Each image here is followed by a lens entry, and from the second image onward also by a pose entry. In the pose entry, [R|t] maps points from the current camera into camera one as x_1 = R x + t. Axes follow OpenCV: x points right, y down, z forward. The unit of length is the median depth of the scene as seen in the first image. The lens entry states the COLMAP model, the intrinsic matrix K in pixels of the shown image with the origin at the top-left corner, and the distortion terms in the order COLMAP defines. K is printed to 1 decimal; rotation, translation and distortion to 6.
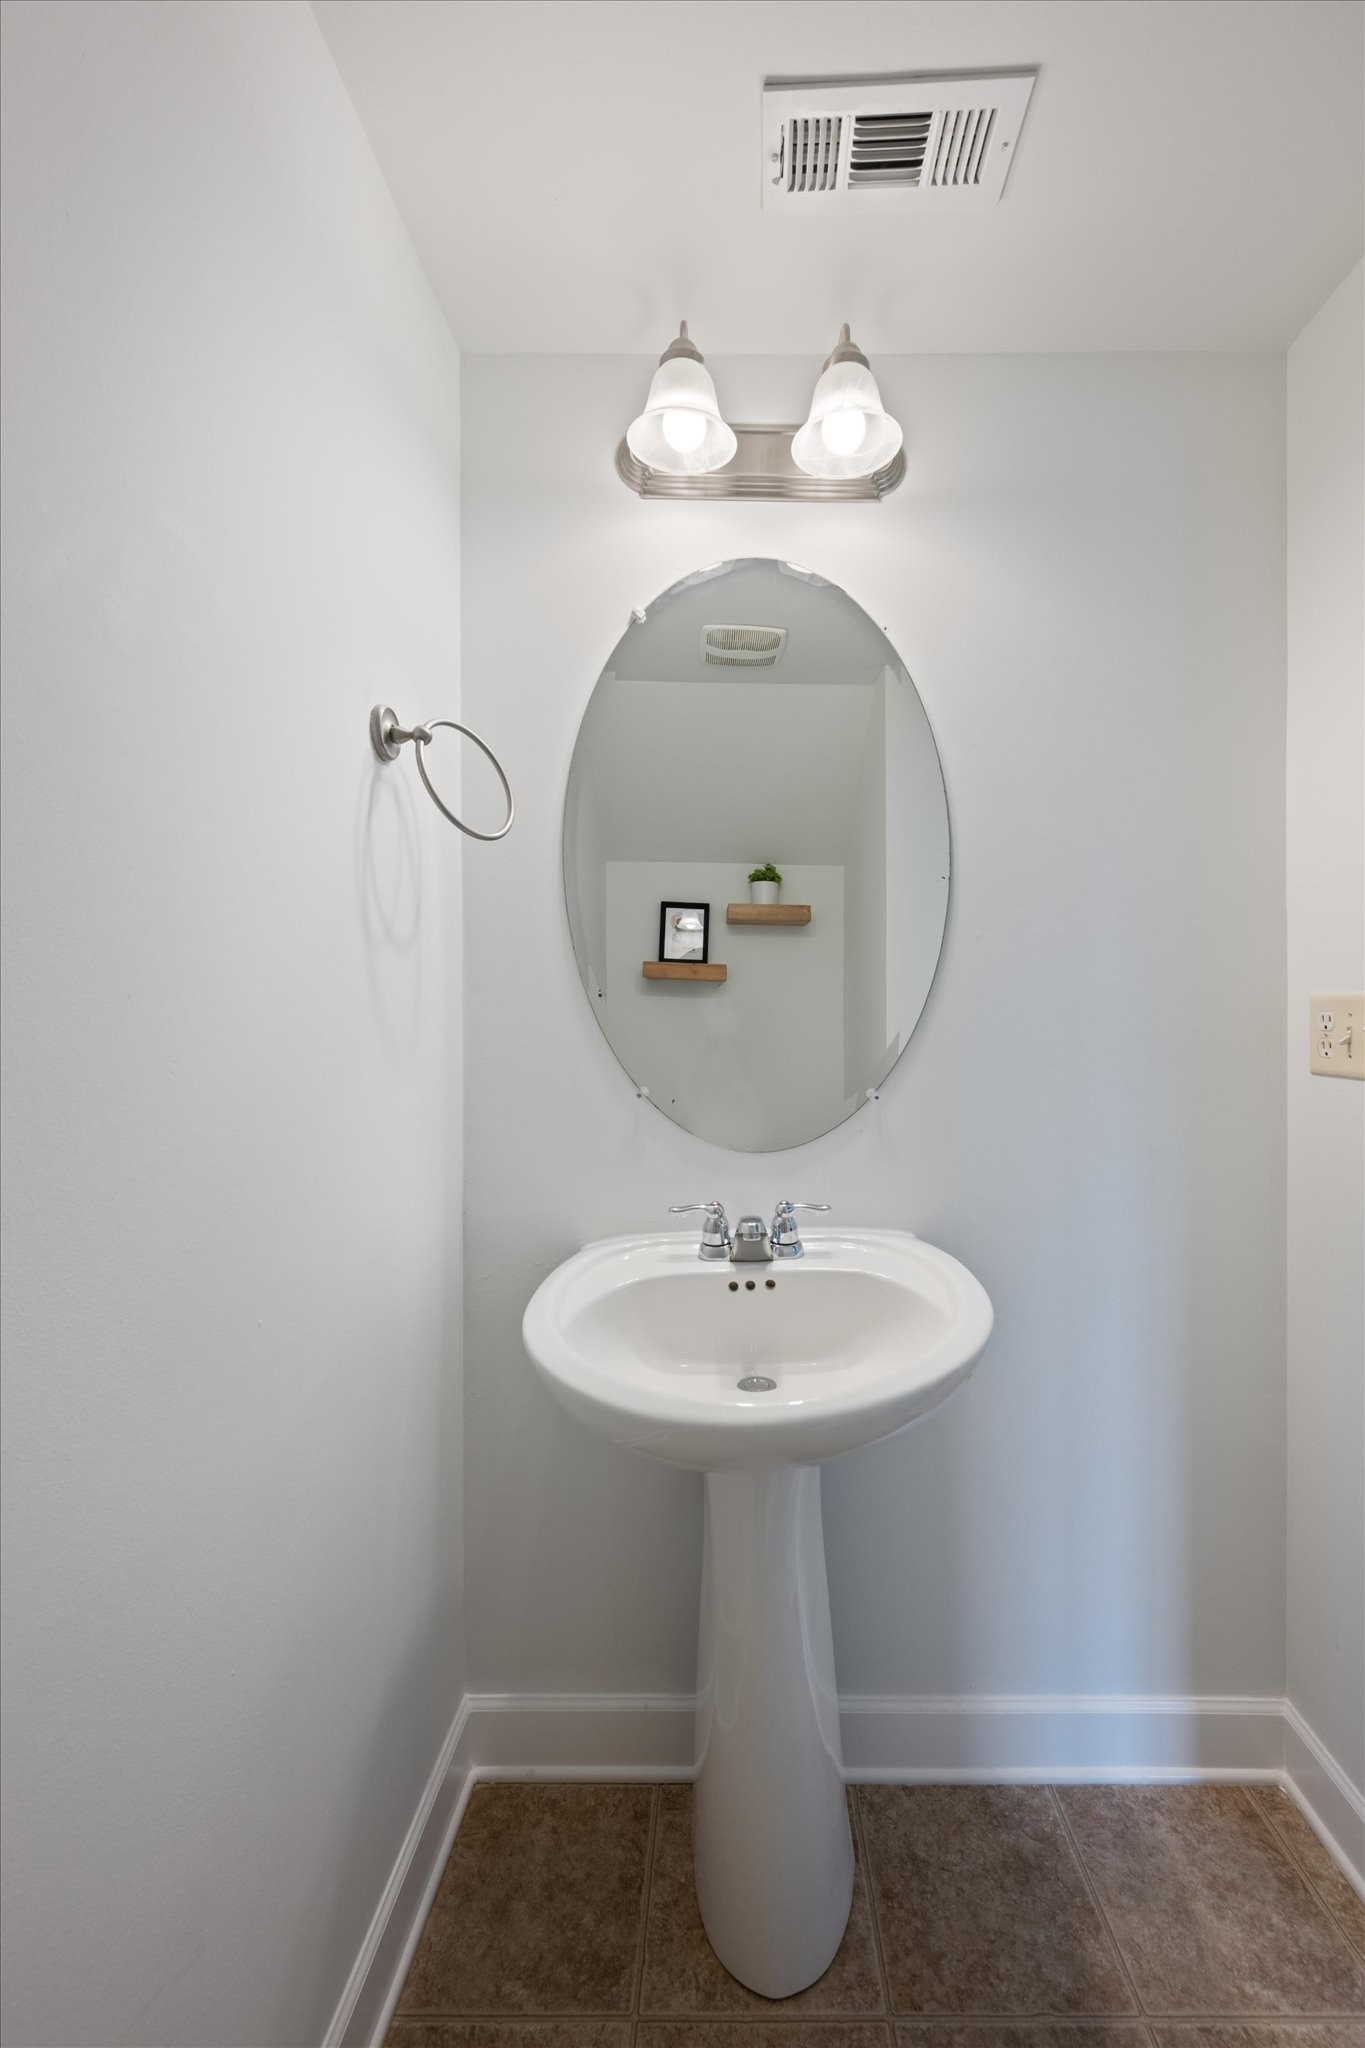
lens RADIAL K [[807.9, 0, 696.7], [0, 807.9, 1016.6], [0, 0, 1]] dist [0.002154, 0.000002]
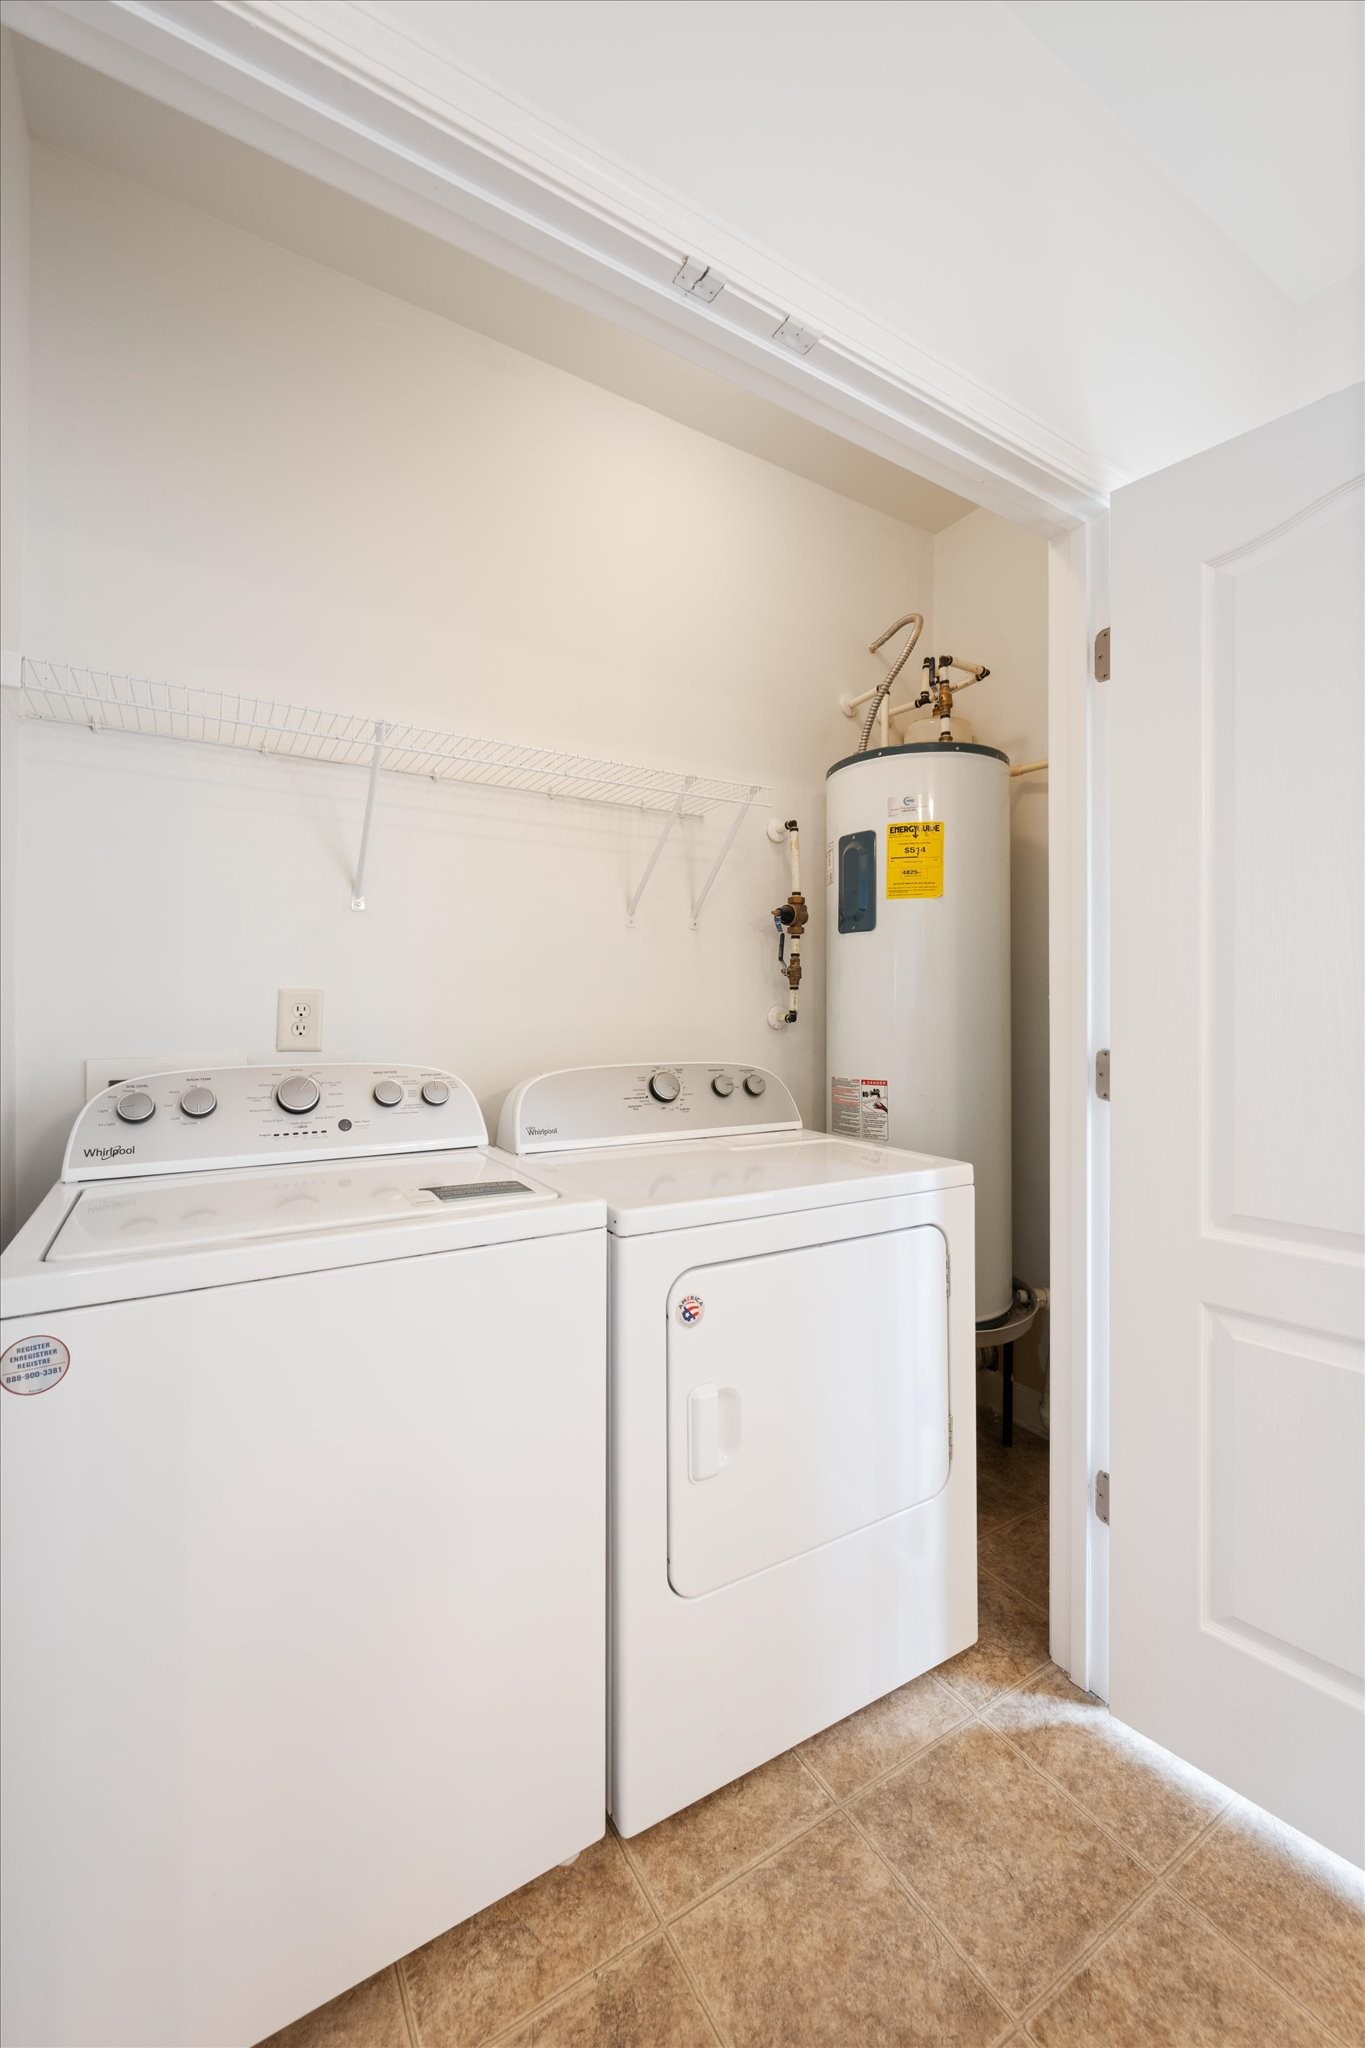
lens RADIAL K [[807.9, 0, 696.7], [0, 807.9, 1016.6], [0, 0, 1]] dist [0.002154, 0.000002]
pose [[-0.562200, -0.003203, 0.826995, -0.316956], [-0.005342, 0.999986, 0.000242, 0.015308], [-0.826984, -0.004282, -0.562209, 2.056124]]
